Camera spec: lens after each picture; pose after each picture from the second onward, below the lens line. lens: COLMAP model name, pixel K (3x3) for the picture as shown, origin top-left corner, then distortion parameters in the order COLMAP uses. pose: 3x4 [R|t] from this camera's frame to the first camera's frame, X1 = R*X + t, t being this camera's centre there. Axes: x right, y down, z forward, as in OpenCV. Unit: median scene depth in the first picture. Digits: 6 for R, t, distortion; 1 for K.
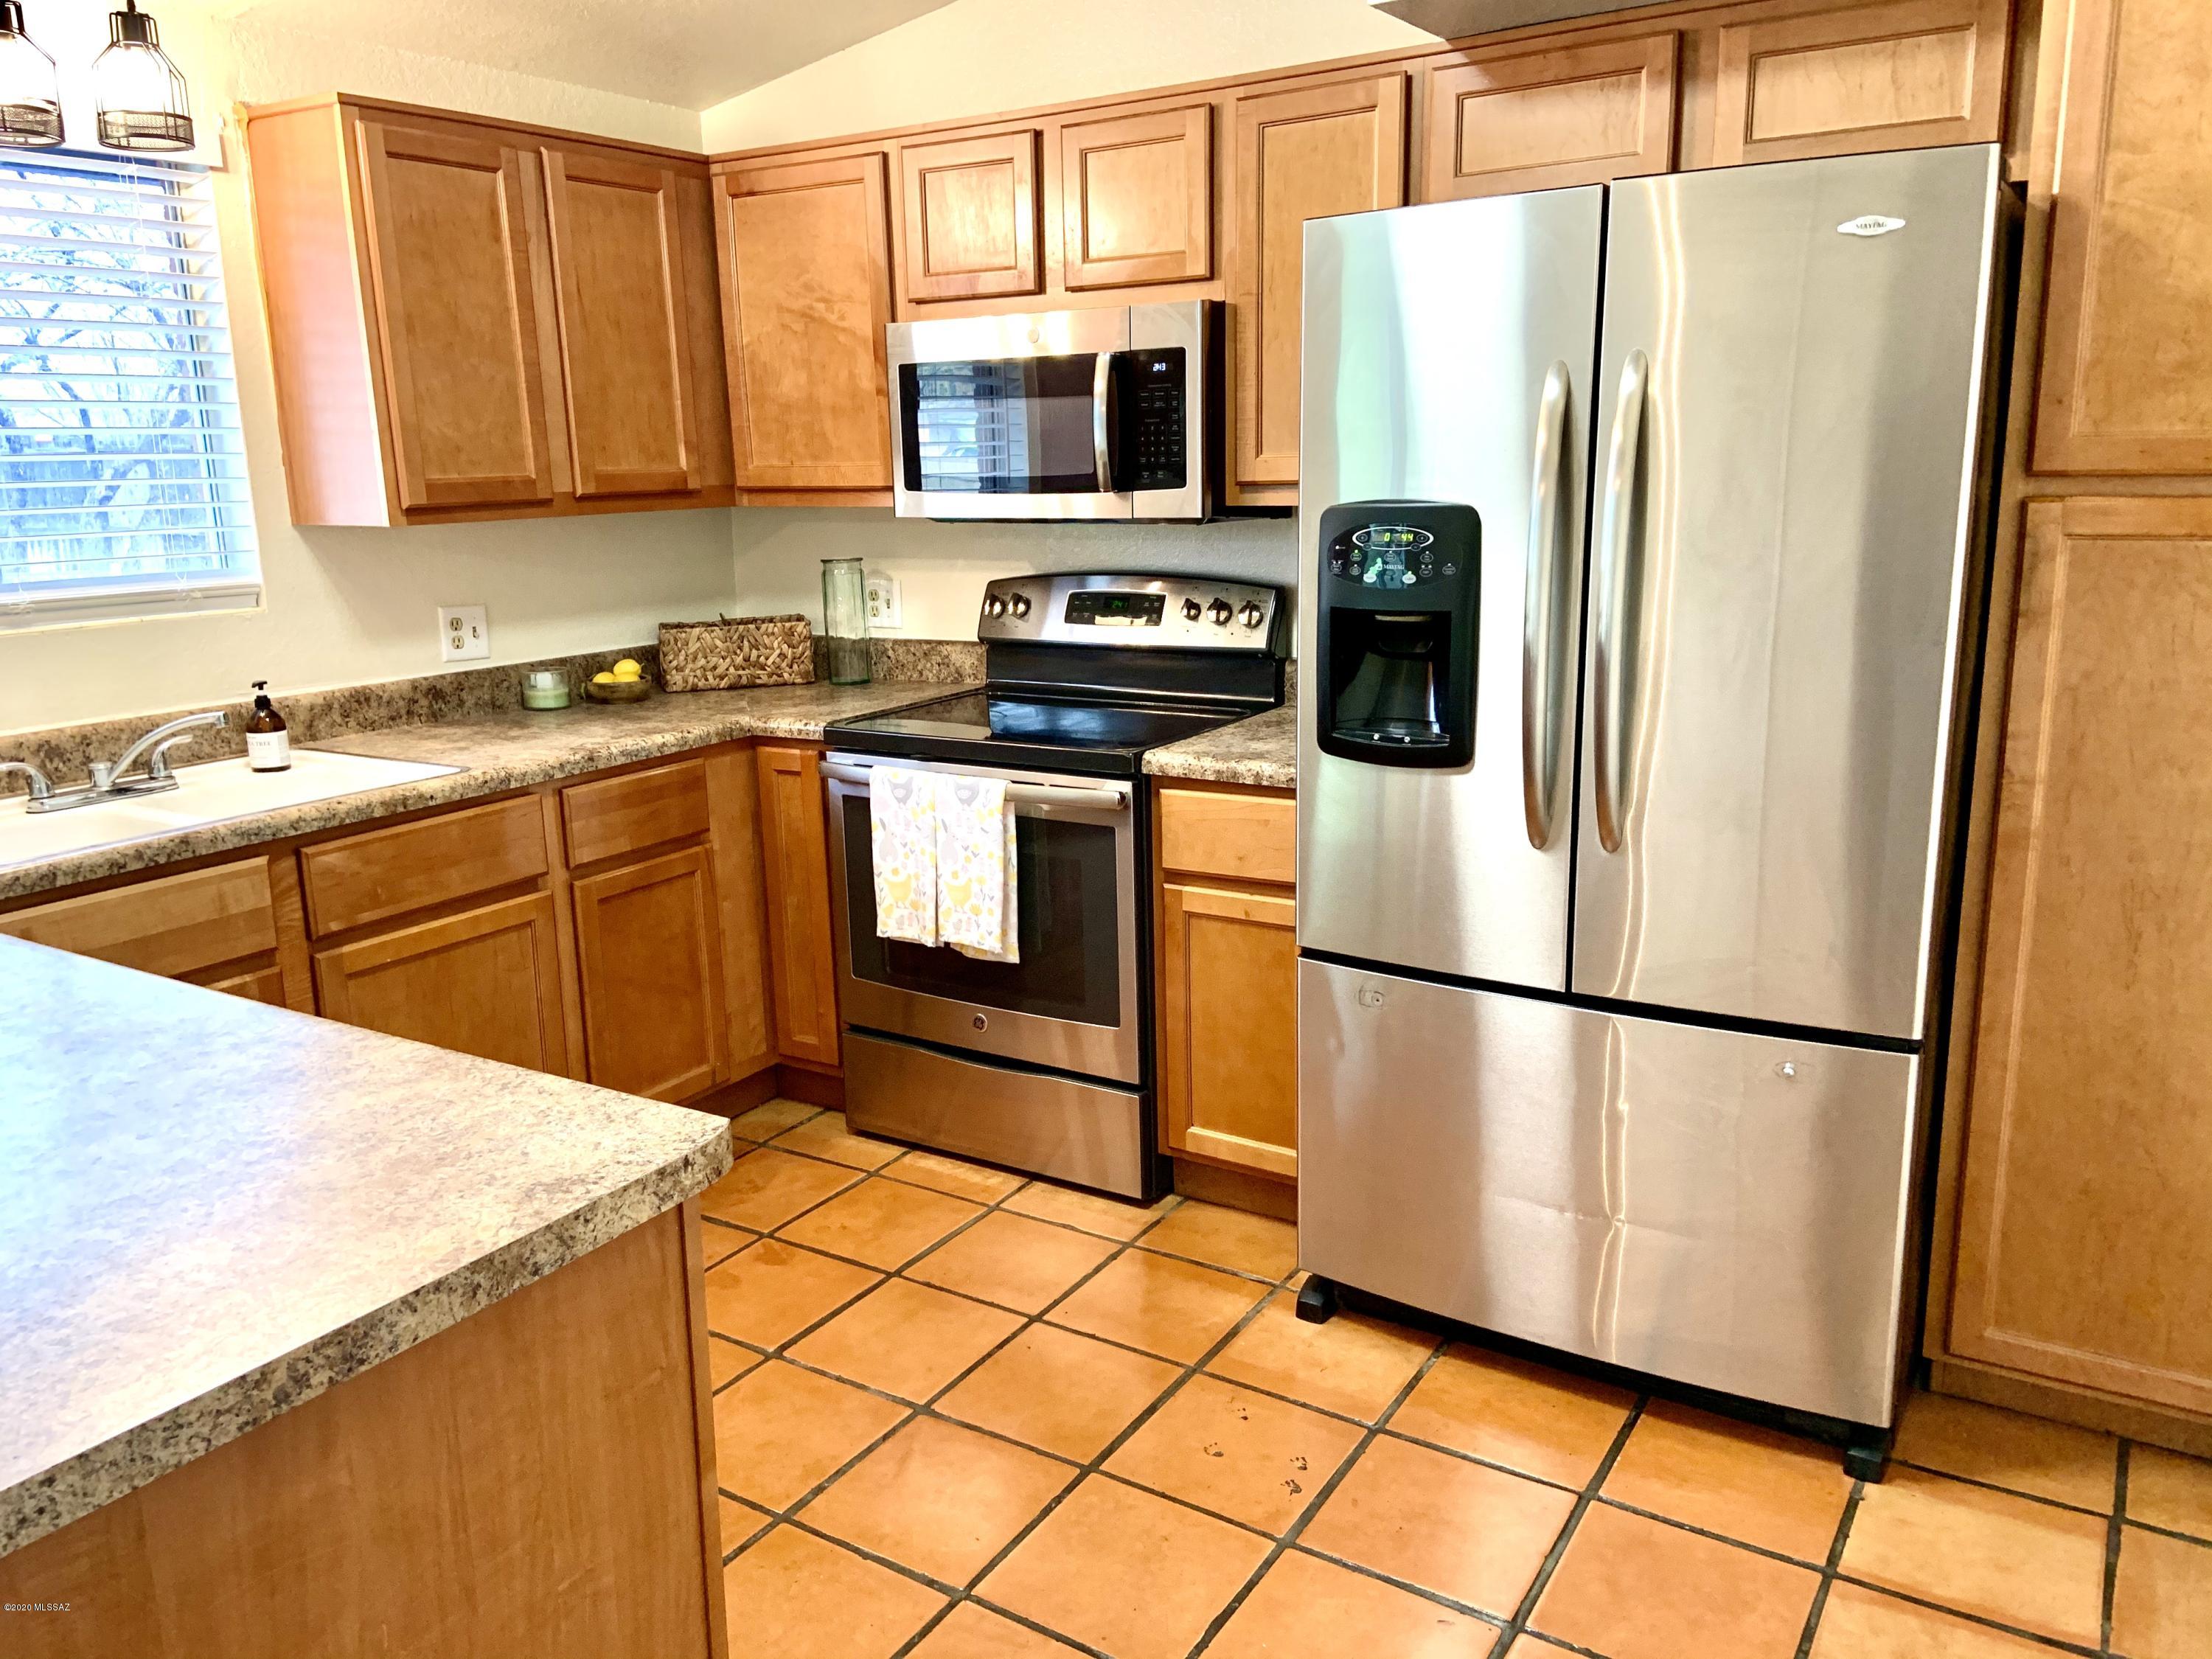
lens RADIAL K [[1657.5, 0, 1074.2], [0, 1657.5, 812.4], [0, 0, 1]] dist [0.119769, -0.142992]
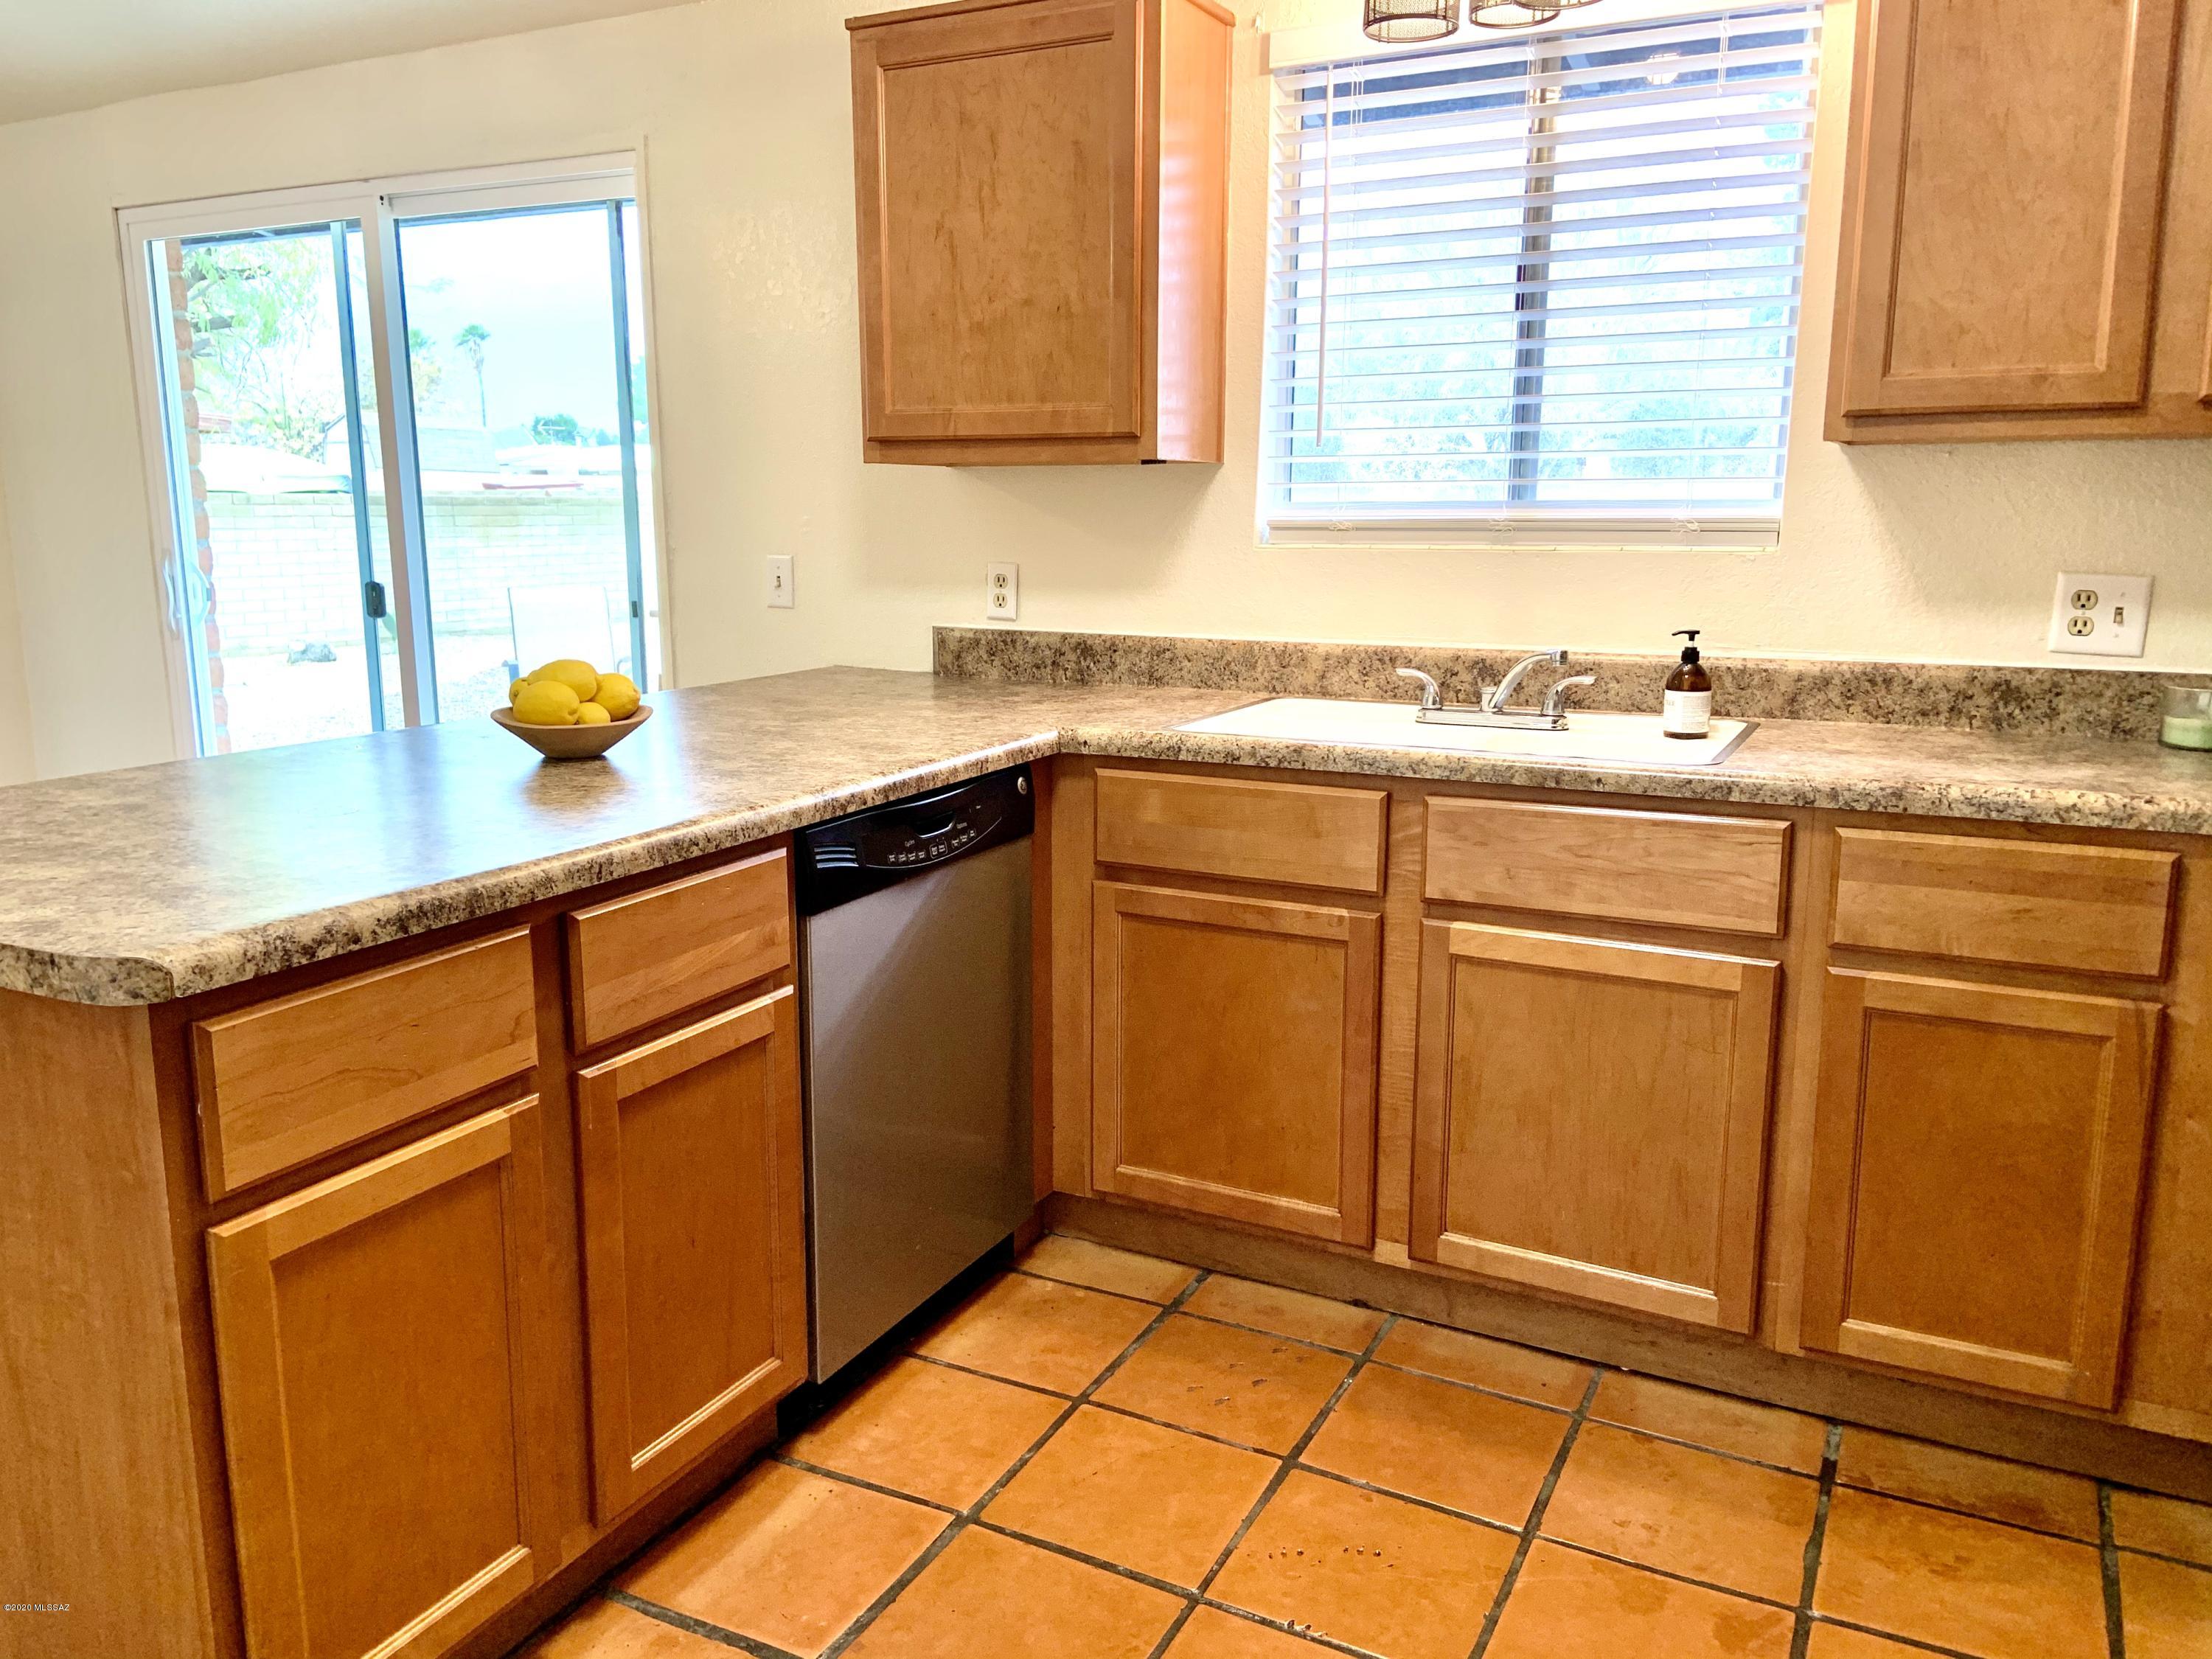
lens RADIAL K [[1657.5, 0, 1097.4], [0, 1657.5, 823.6], [0, 0, 1]] dist [0.119769, -0.142992]
pose [[0.082852, 0.208638, -0.974477, 0.331338], [-0.212803, 0.958989, 0.187229, -0.079071], [0.973576, 0.191859, 0.123853, 0.627355]]
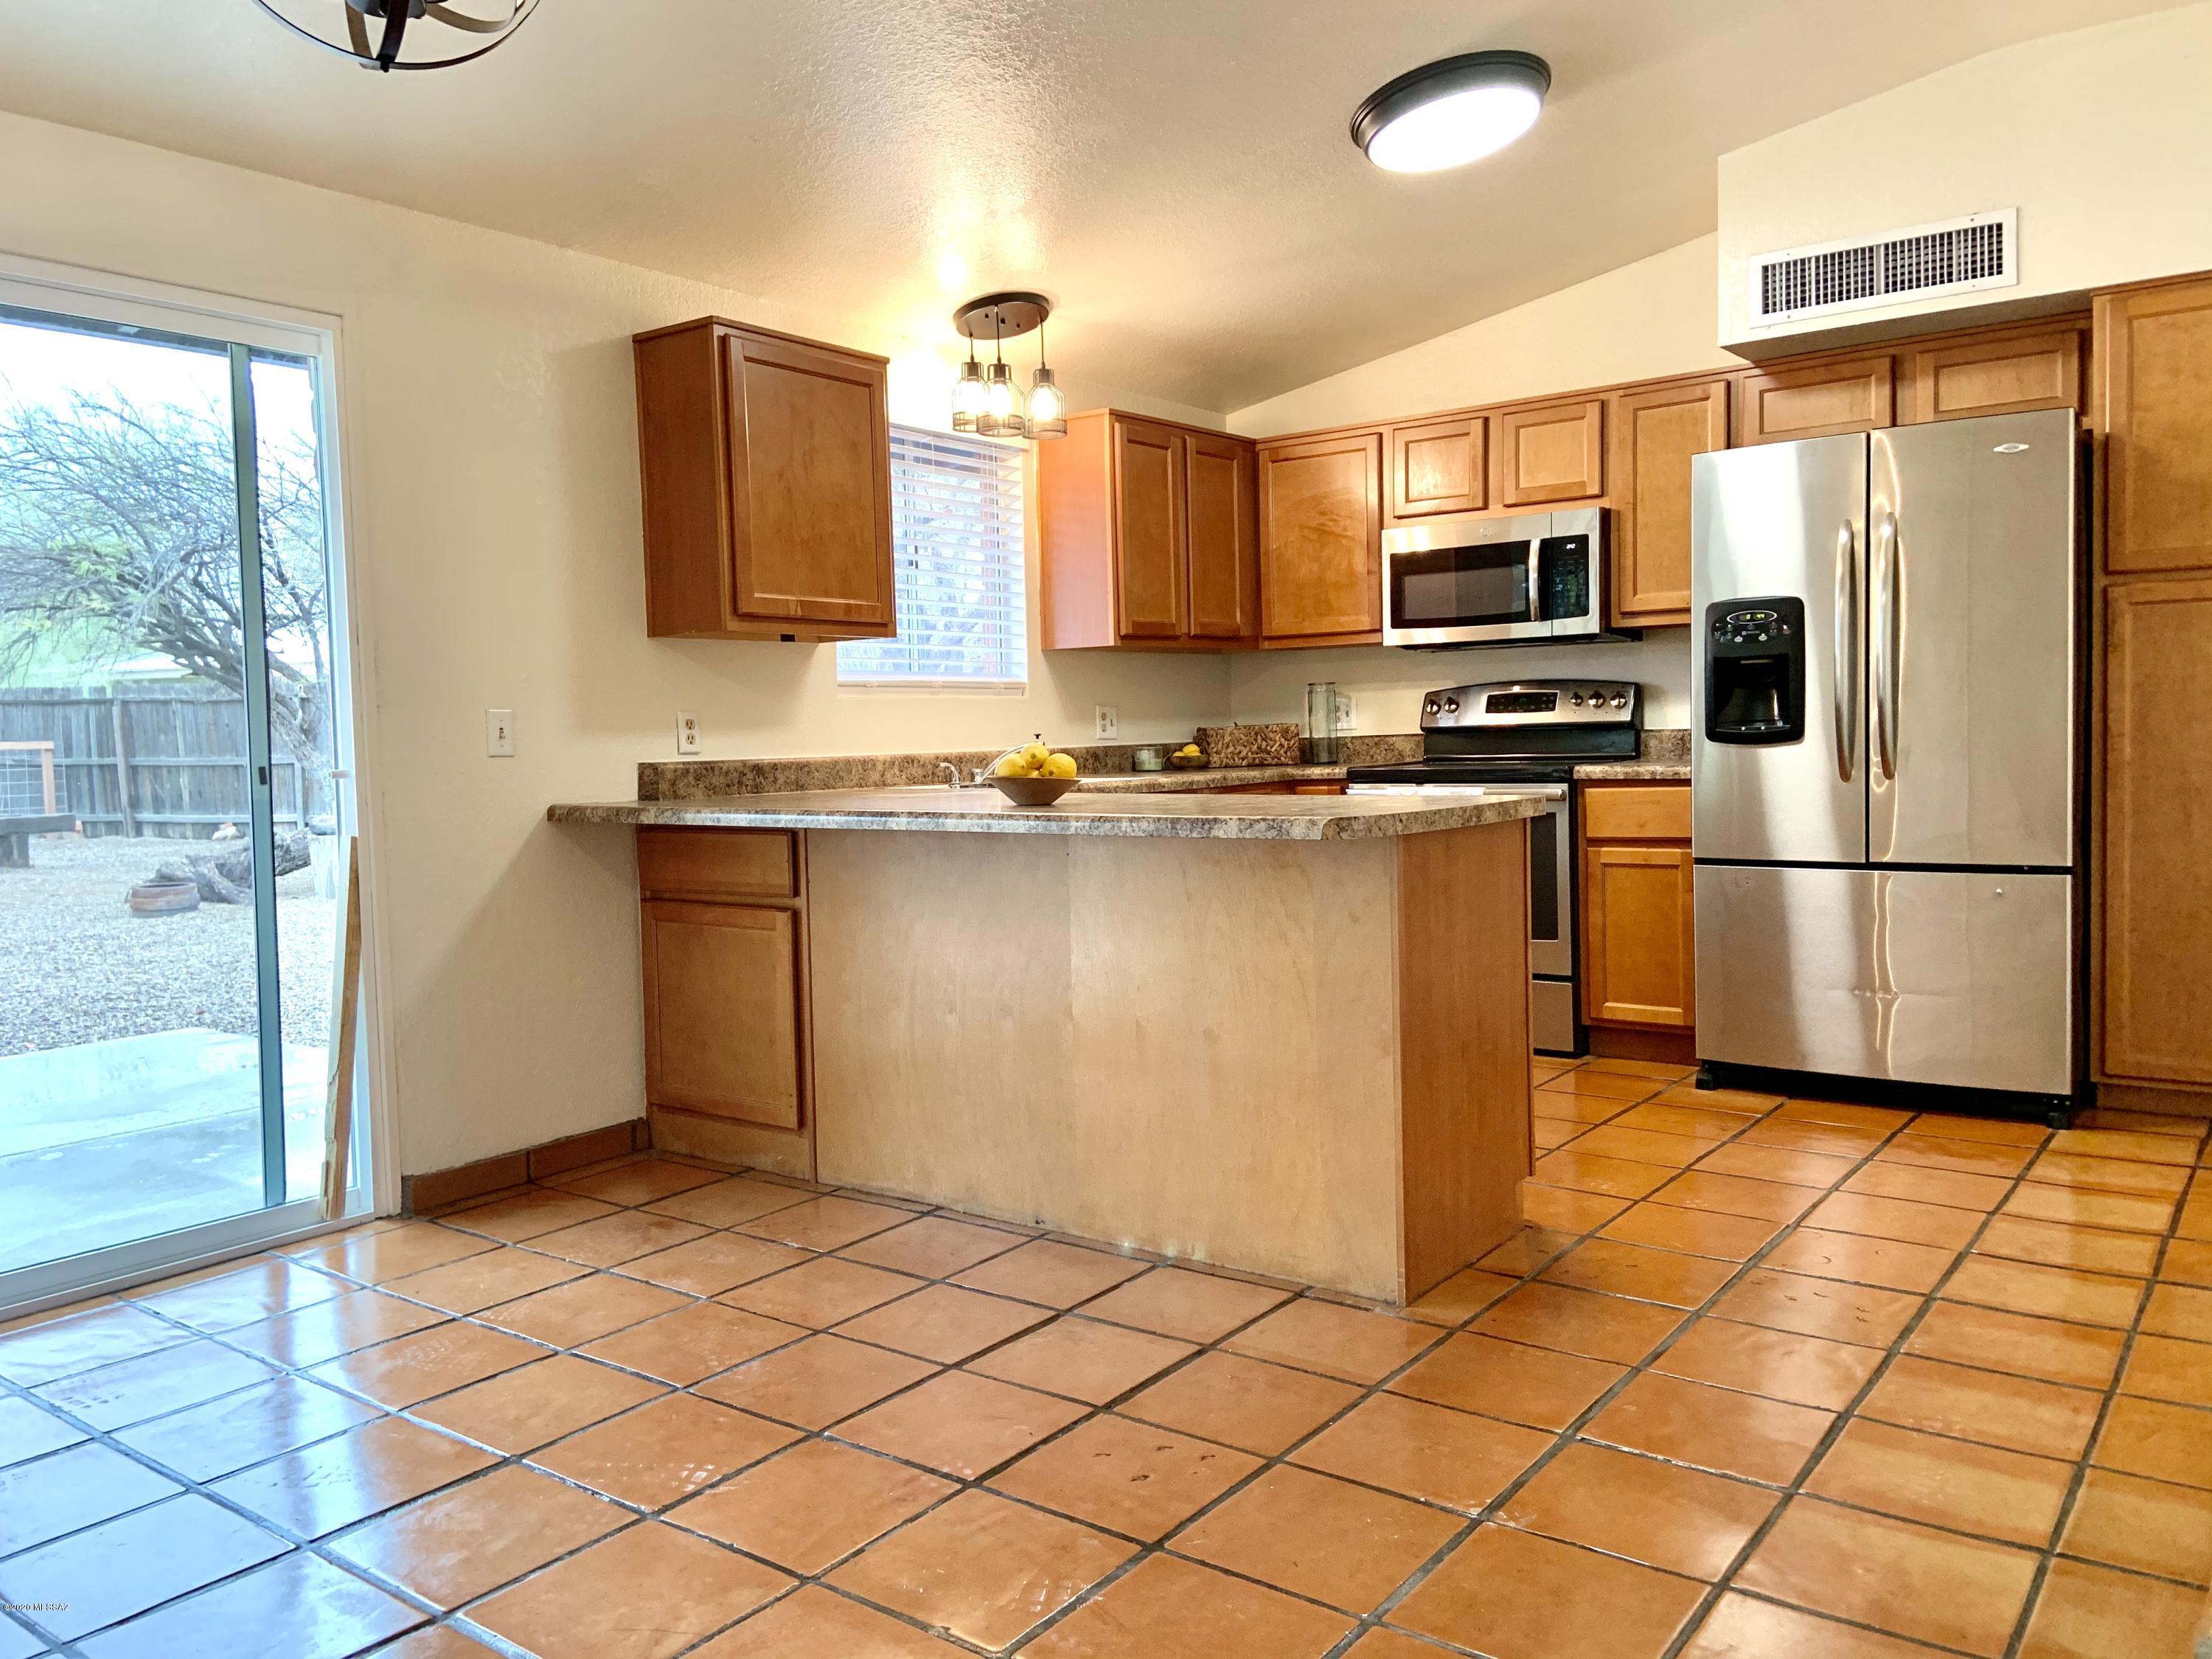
lens RADIAL K [[1657.5, 0, 1071.8], [0, 1657.5, 814.2], [0, 0, 1]] dist [0.119769, -0.142992]
pose [[0.996812, 0.001091, -0.079779, -0.312339], [-0.013799, 0.987196, -0.158914, 0.272267], [0.078584, 0.159508, 0.984064, -0.651620]]
